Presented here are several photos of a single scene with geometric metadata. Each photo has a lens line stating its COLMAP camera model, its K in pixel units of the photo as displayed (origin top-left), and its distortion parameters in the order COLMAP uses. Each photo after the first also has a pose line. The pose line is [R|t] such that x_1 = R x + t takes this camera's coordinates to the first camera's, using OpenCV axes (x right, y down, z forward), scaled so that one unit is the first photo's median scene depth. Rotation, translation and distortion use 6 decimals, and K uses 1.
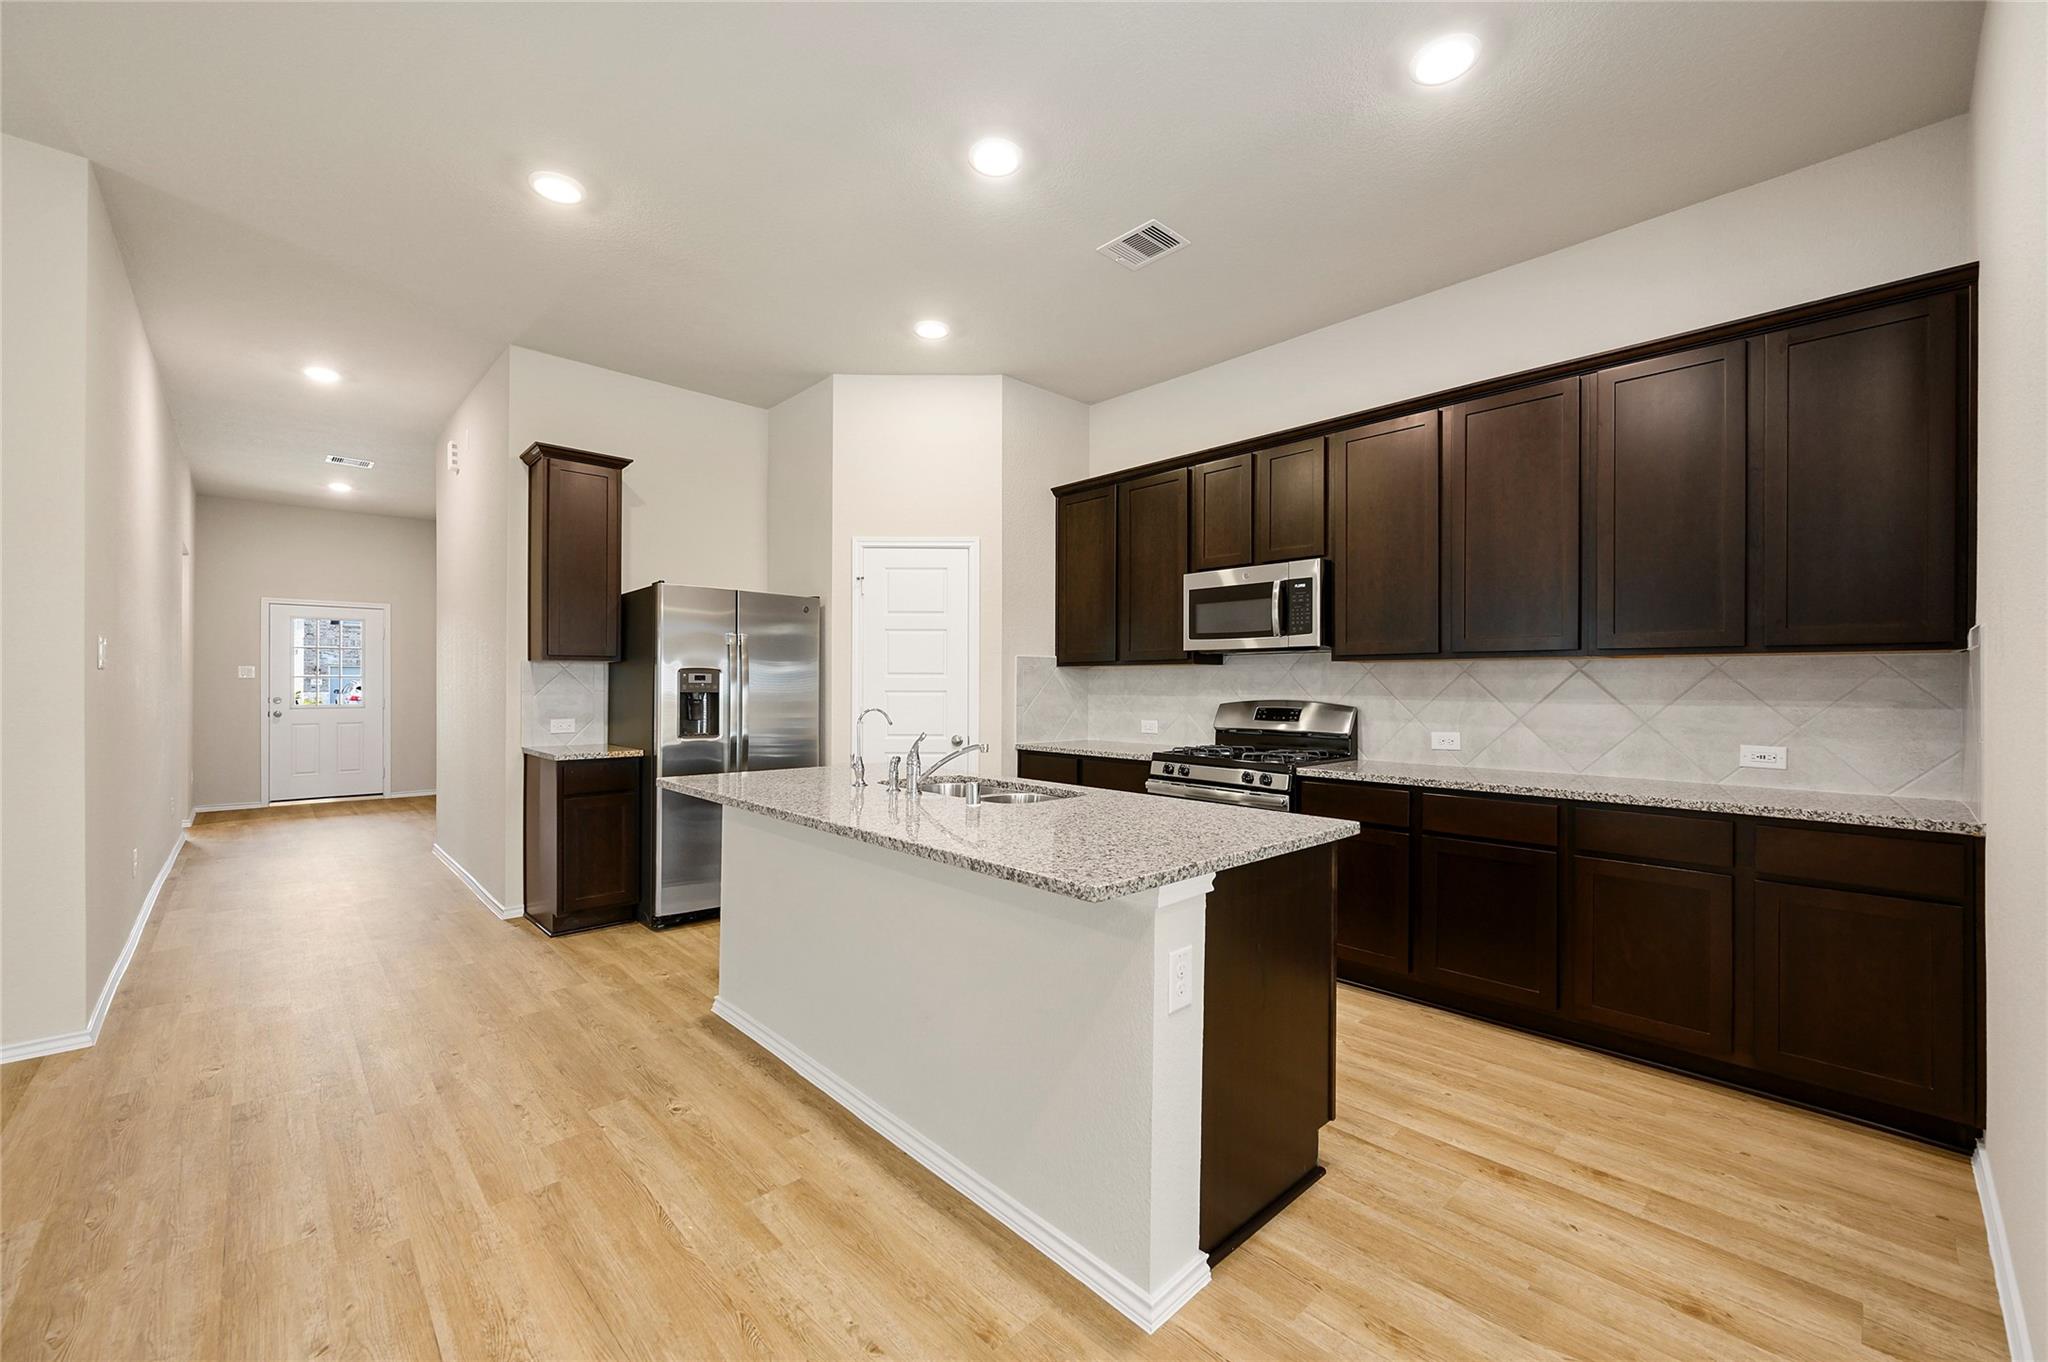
lens RADIAL K [[806.0, 0, 1025.6], [0, 806.0, 686.4], [0, 0, 1]] dist [-0.002341, -0.000342]
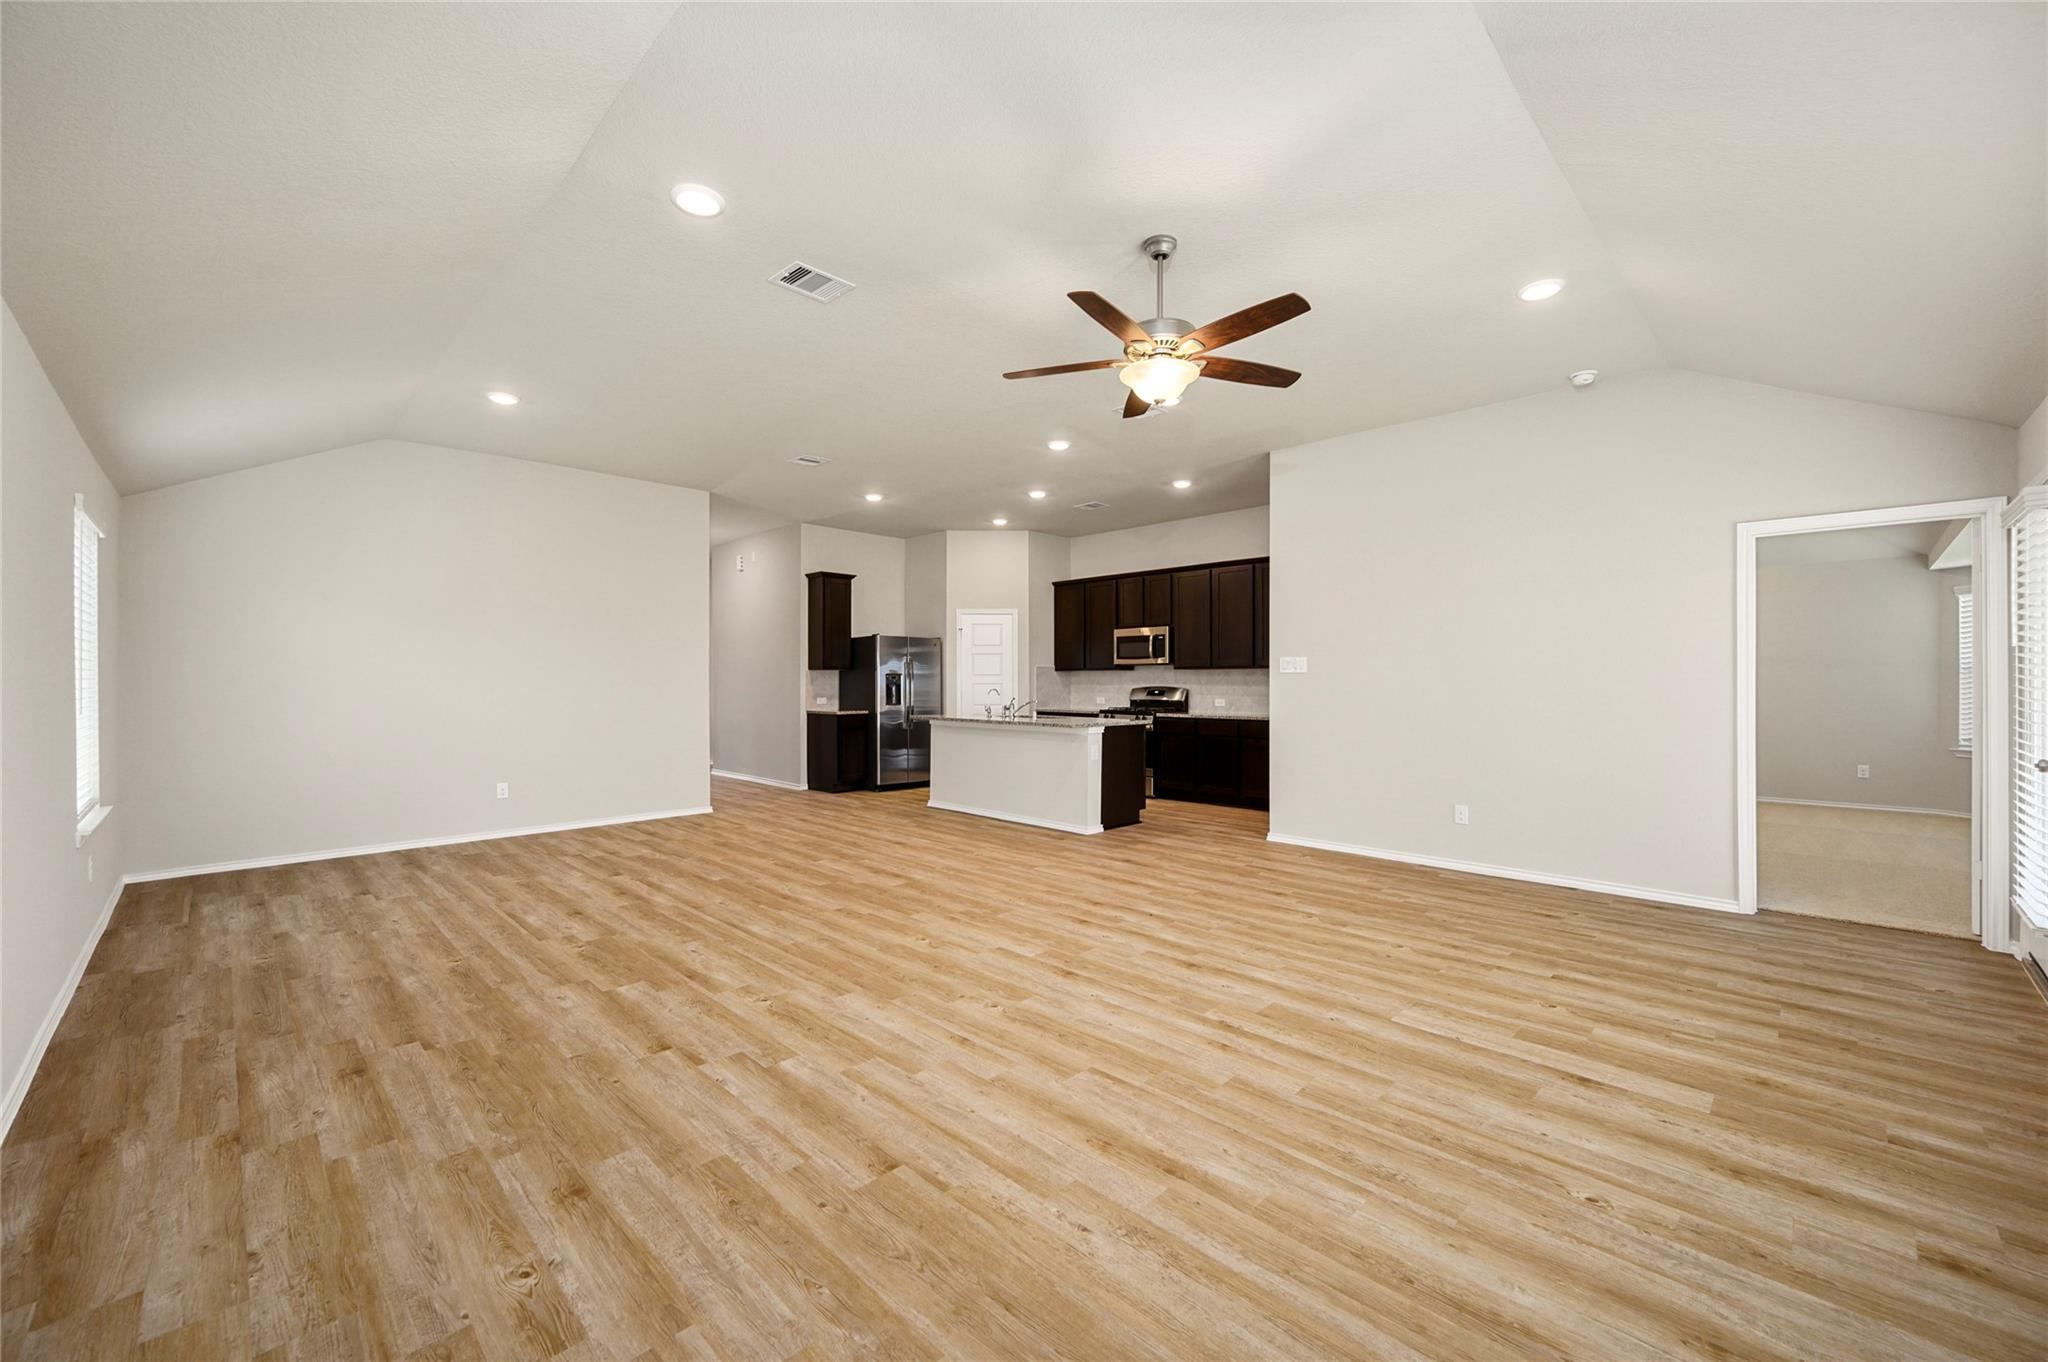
lens RADIAL K [[805.9, 0, 1031.9], [0, 805.9, 679.9], [0, 0, 1]] dist [0.000149, 0.000209]
pose [[0.999504, -0.004813, 0.031131, -0.105000], [0.004884, 0.999986, -0.002198, 0.002260], [-0.031120, 0.002349, 0.999513, -1.290470]]
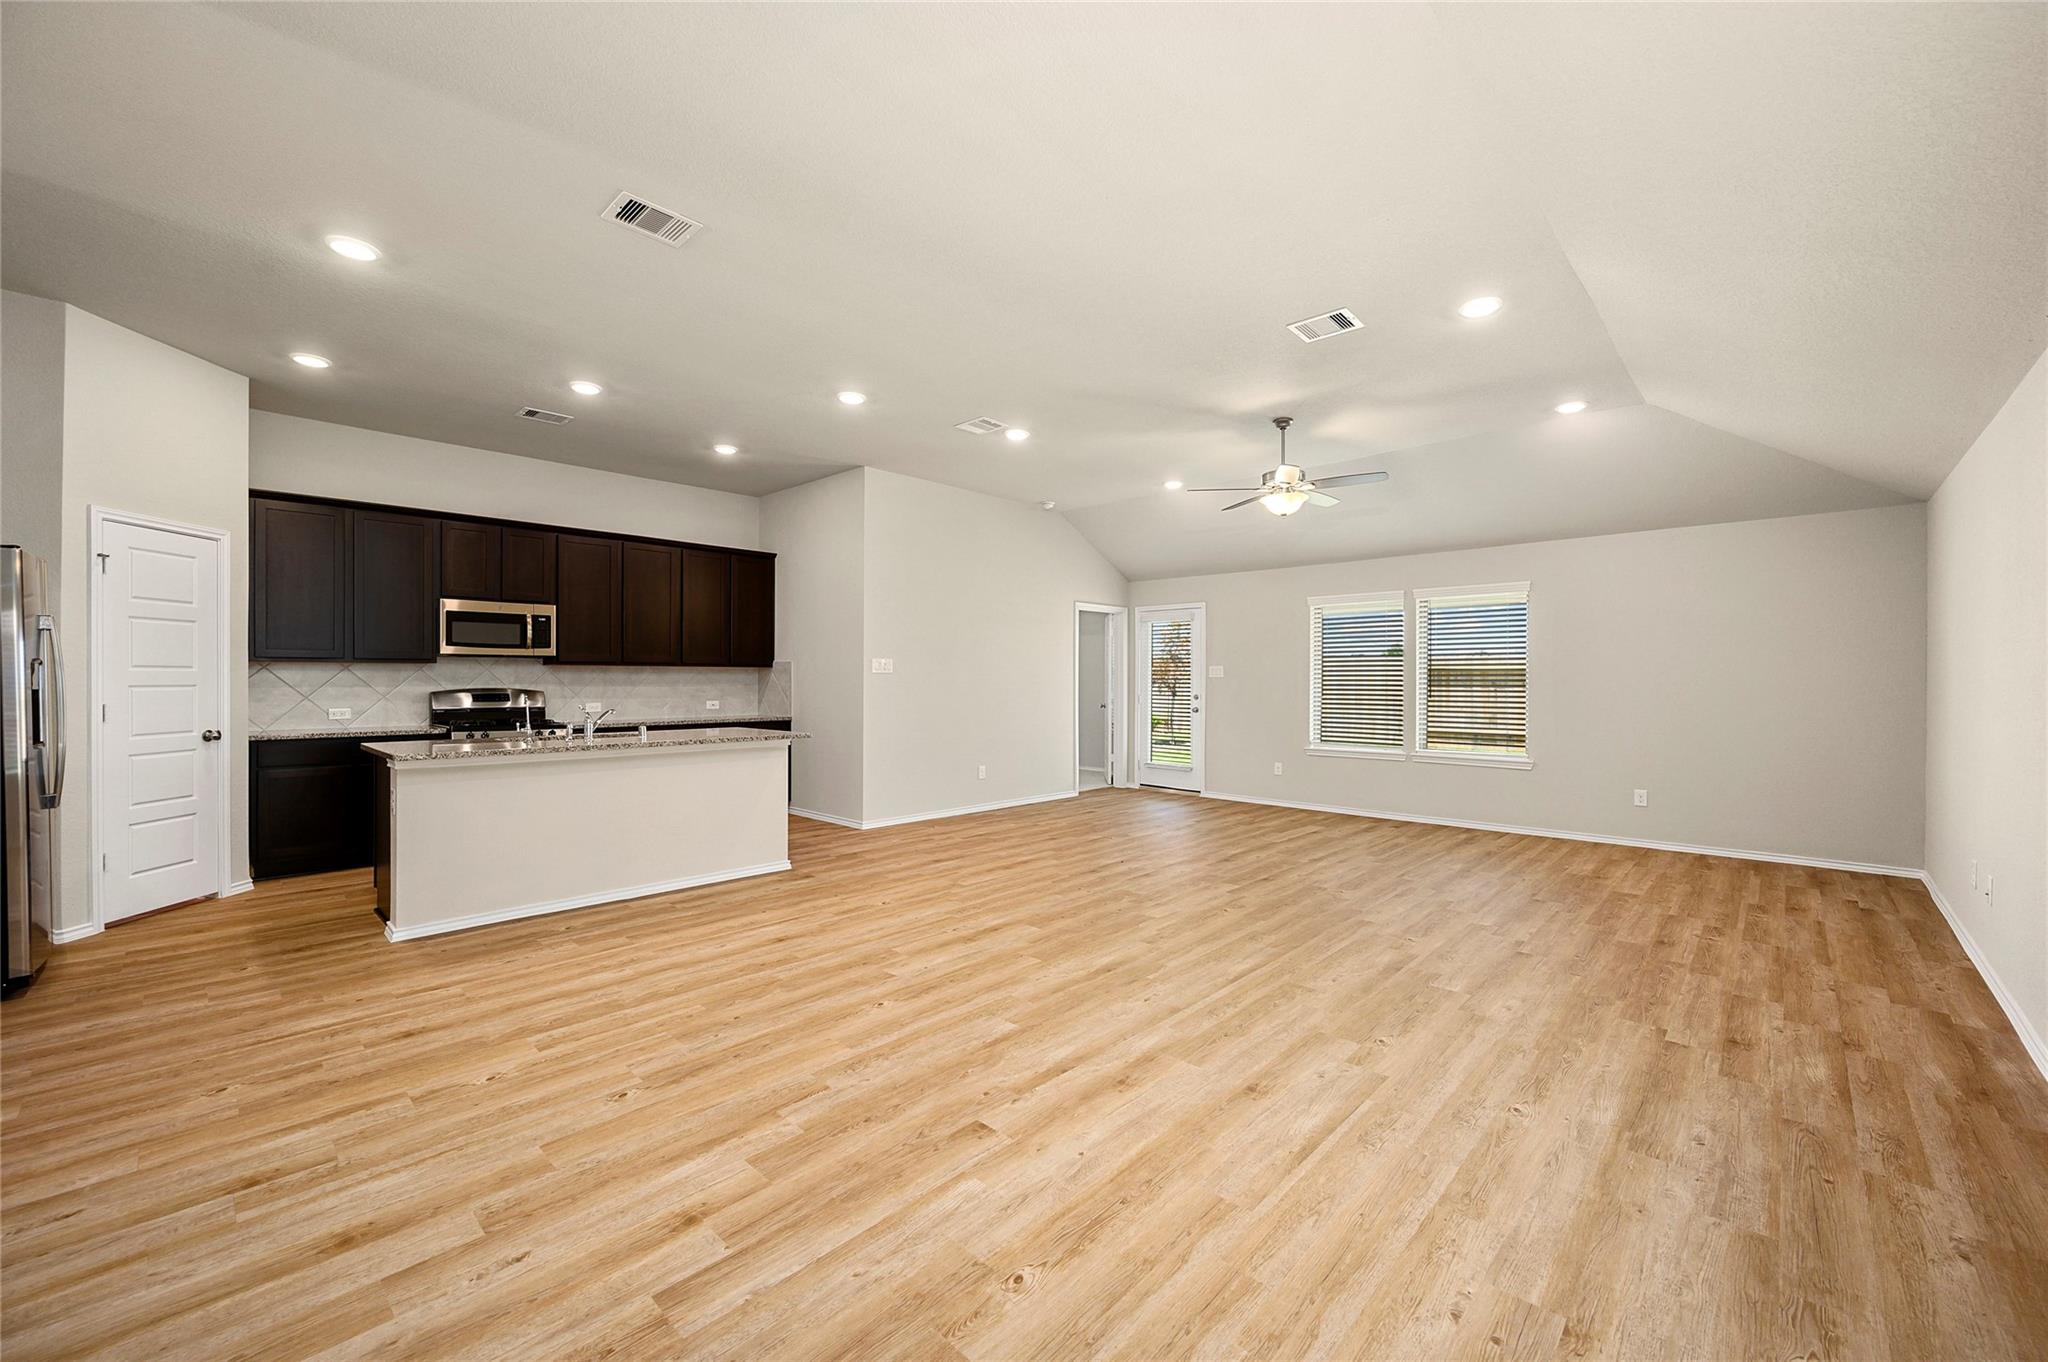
lens RADIAL K [[806.3, 0, 1024.0], [0, 806.3, 681.0], [0, 0, 1]] dist [-0.001173, 0.000459]
pose [[-0.050363, -0.004532, 0.998721, -1.337399], [0.000550, 0.999989, 0.004565, -0.003054], [-0.998731, 0.000779, -0.050360, 0.073986]]
